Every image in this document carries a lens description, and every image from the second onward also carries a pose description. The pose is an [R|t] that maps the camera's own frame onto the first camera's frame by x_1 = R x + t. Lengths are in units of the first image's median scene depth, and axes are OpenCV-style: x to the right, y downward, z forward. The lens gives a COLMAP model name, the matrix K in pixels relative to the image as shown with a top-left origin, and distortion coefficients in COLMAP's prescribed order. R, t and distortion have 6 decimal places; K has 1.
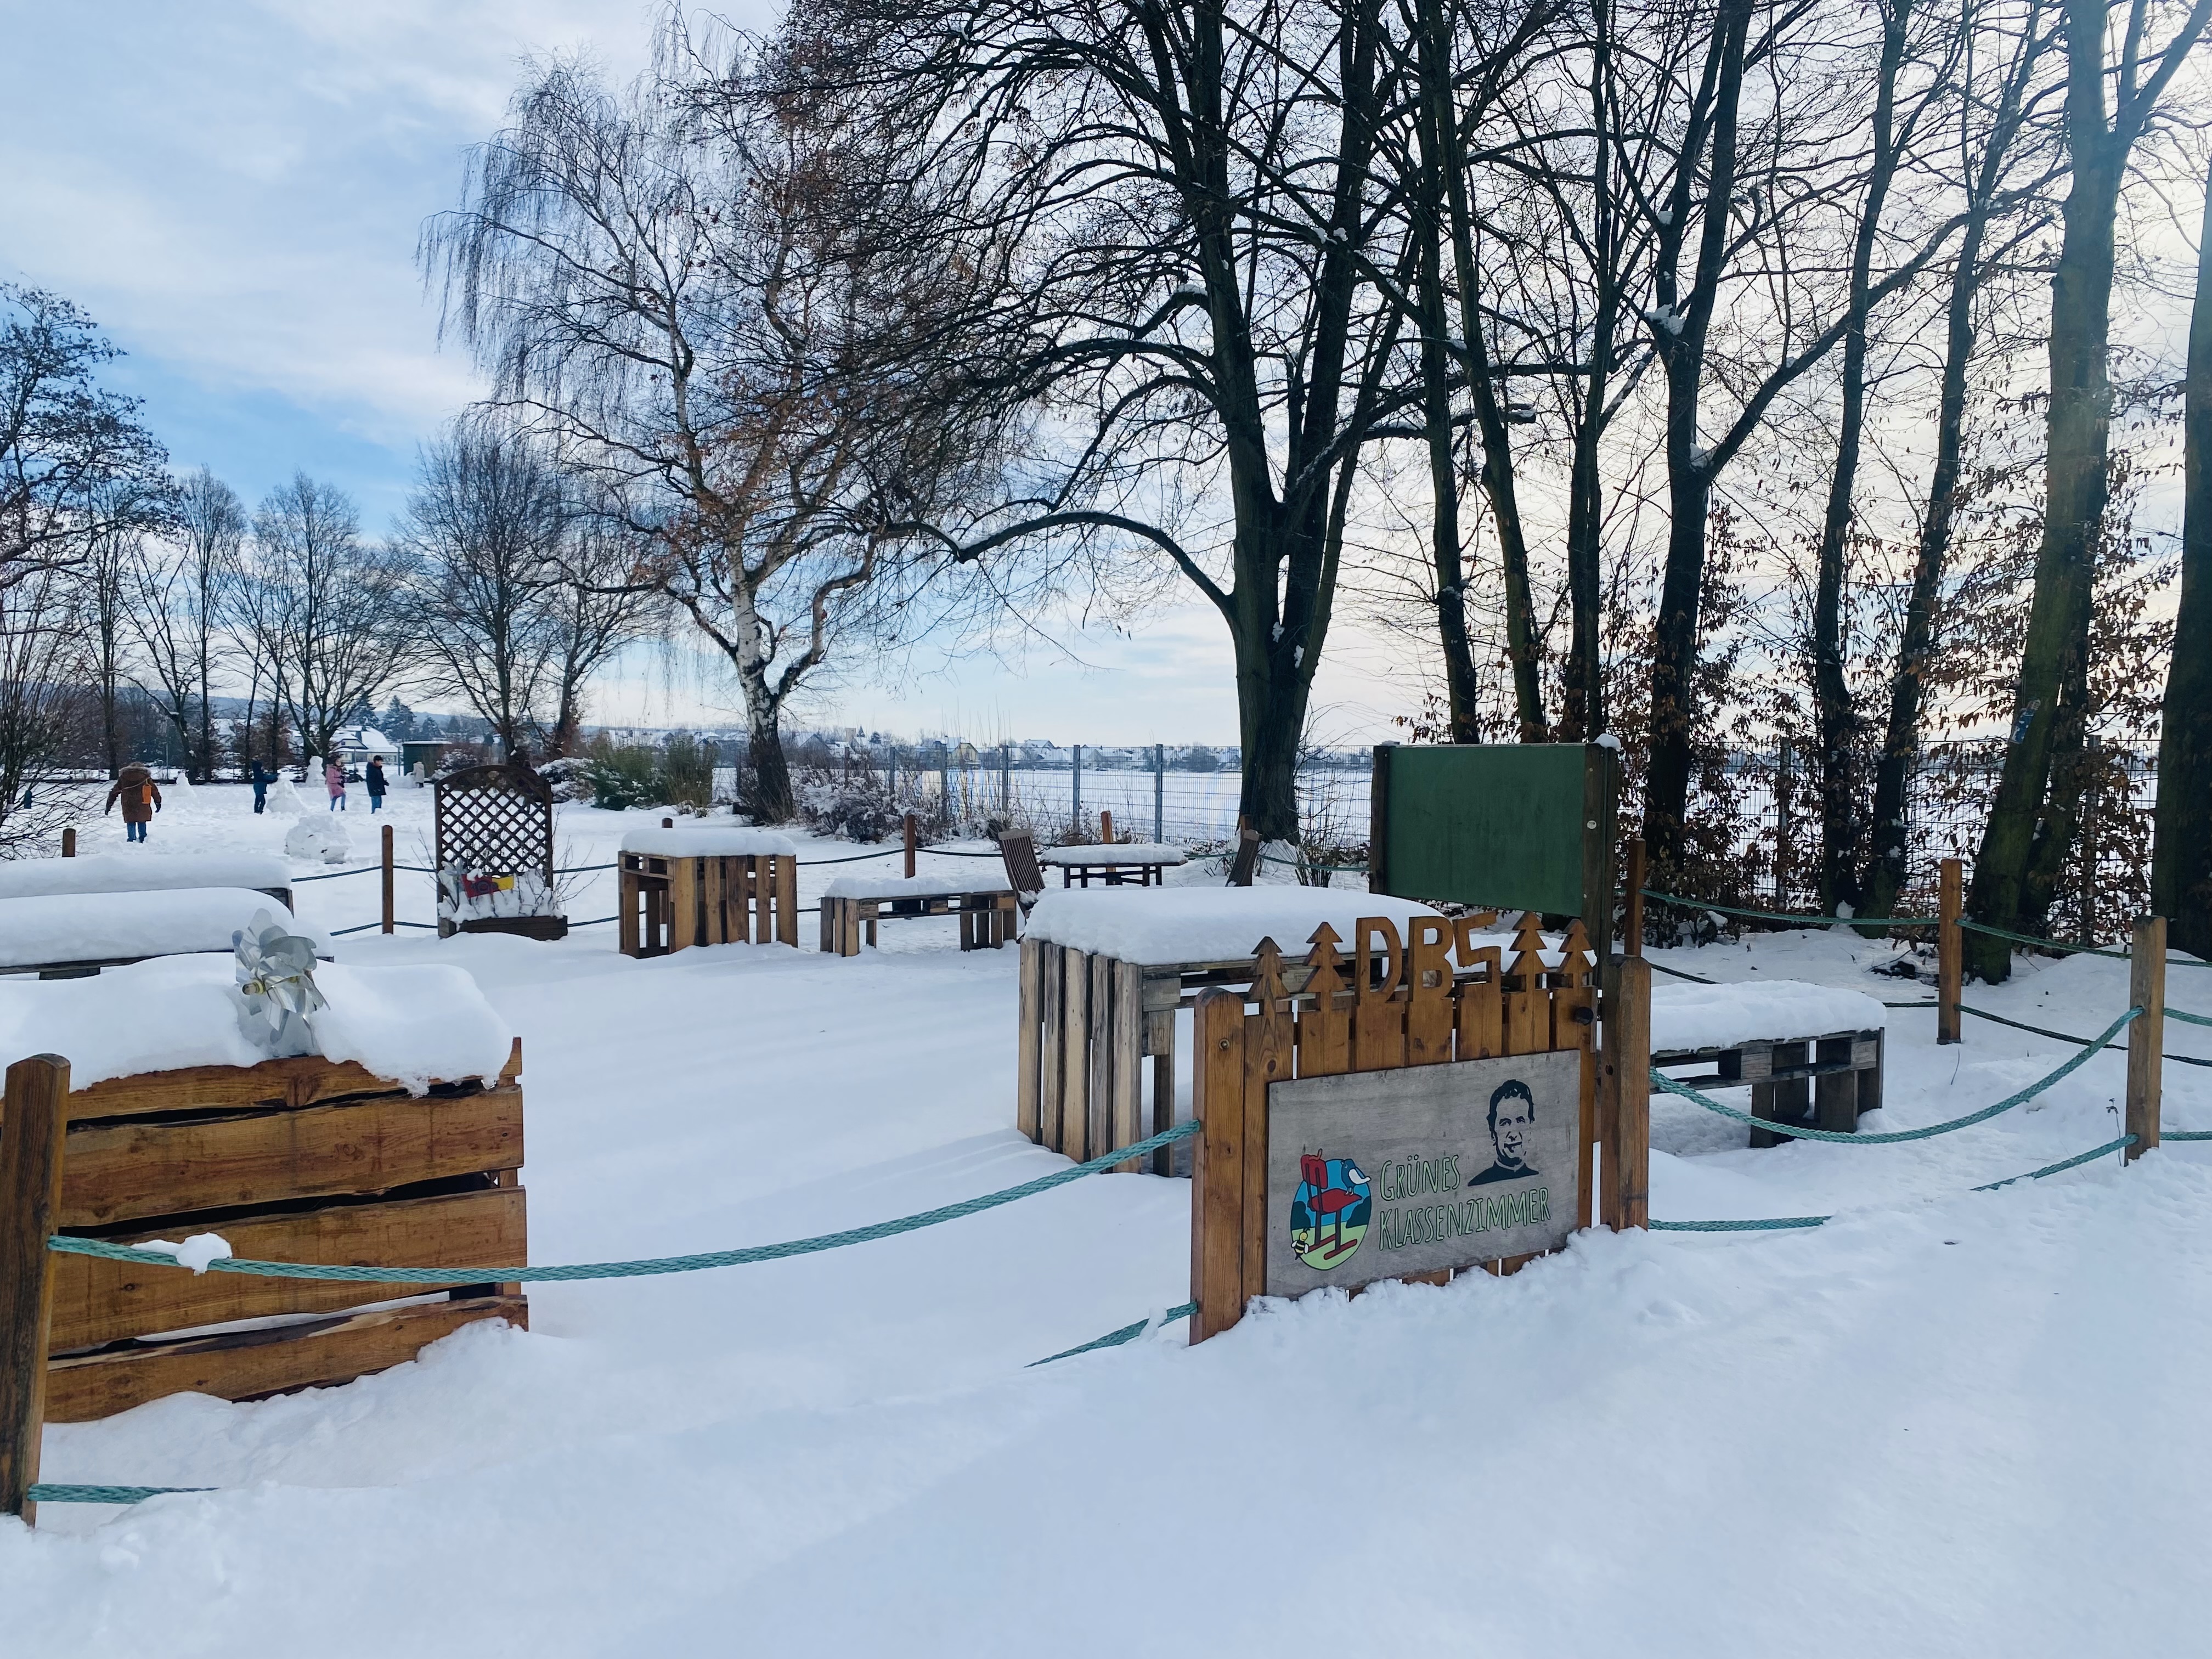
lens RADIAL K [[1680.5, 0, 1106.0], [0, 1680.5, 829.5], [0, 0, 1]] dist [0.038509, -0.004334]
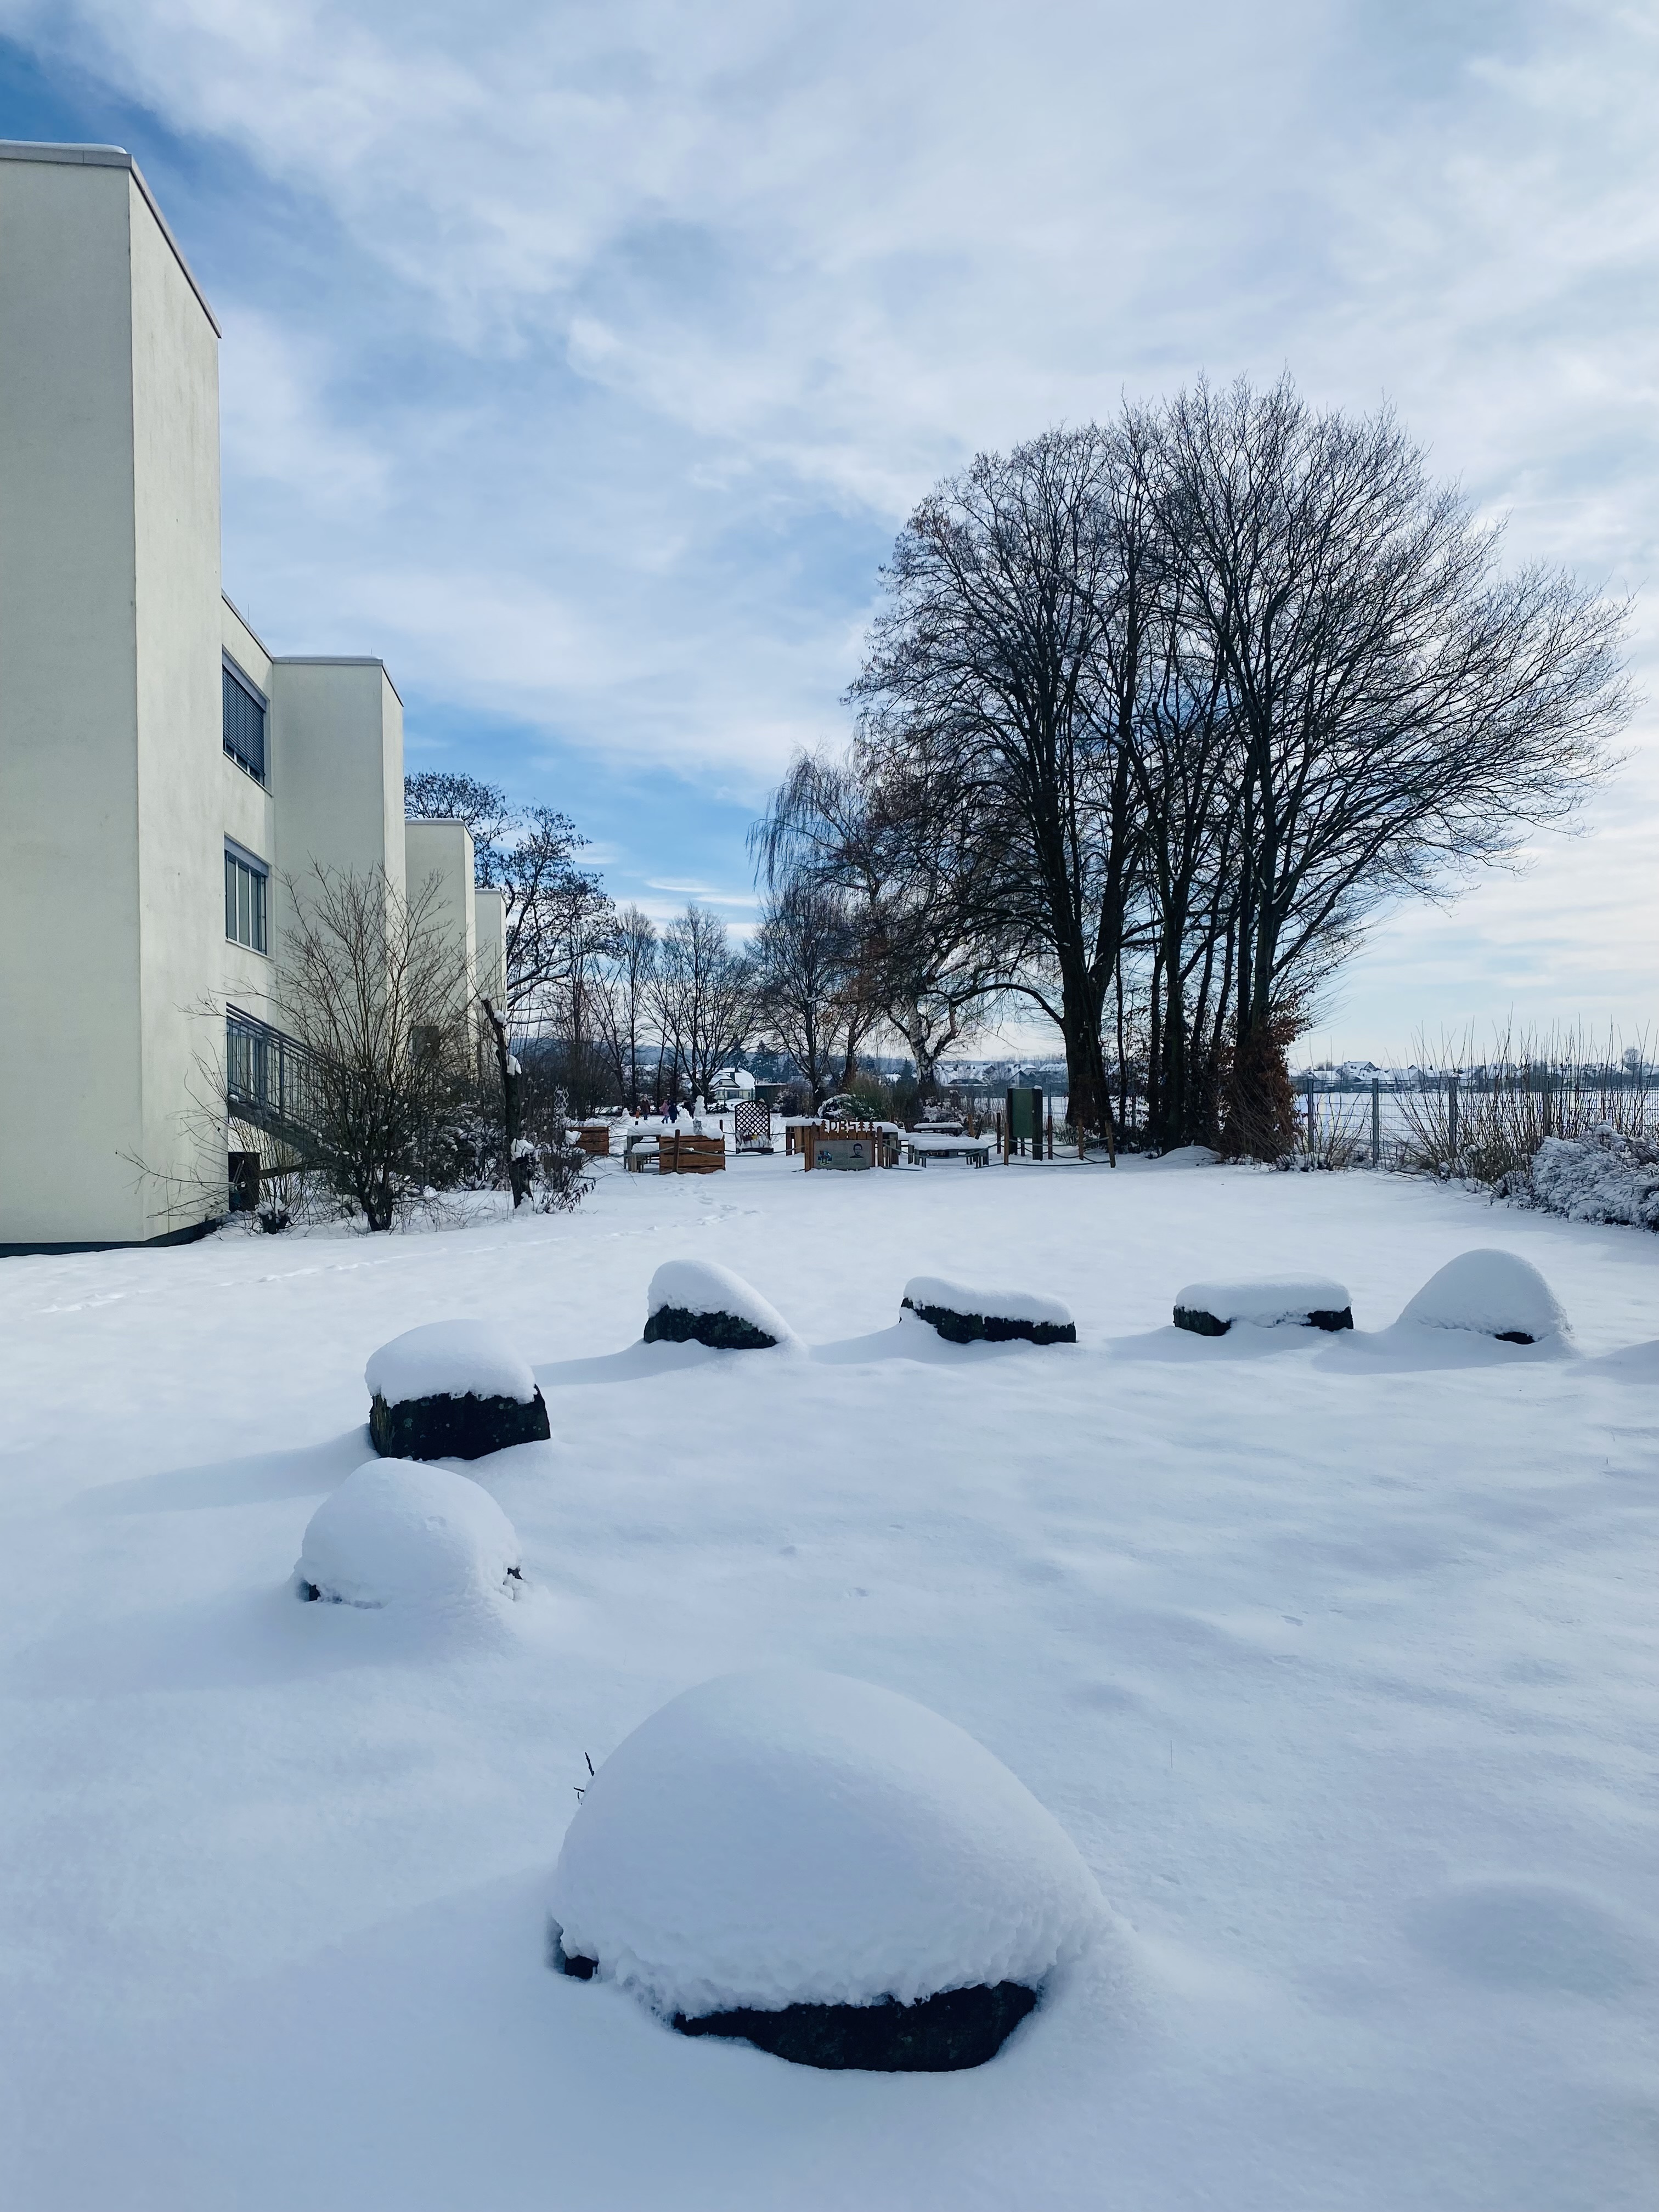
lens RADIAL K [[1680.5, 0, 829.5], [0, 1680.5, 1106.0], [0, 0, 1]] dist [0.038509, -0.004334]
pose [[0.935977, -0.019807, -0.351504, 0.157509], [0.009303, 0.999459, -0.031546, 0.013055], [0.351939, 0.026256, 0.935655, -0.338533]]
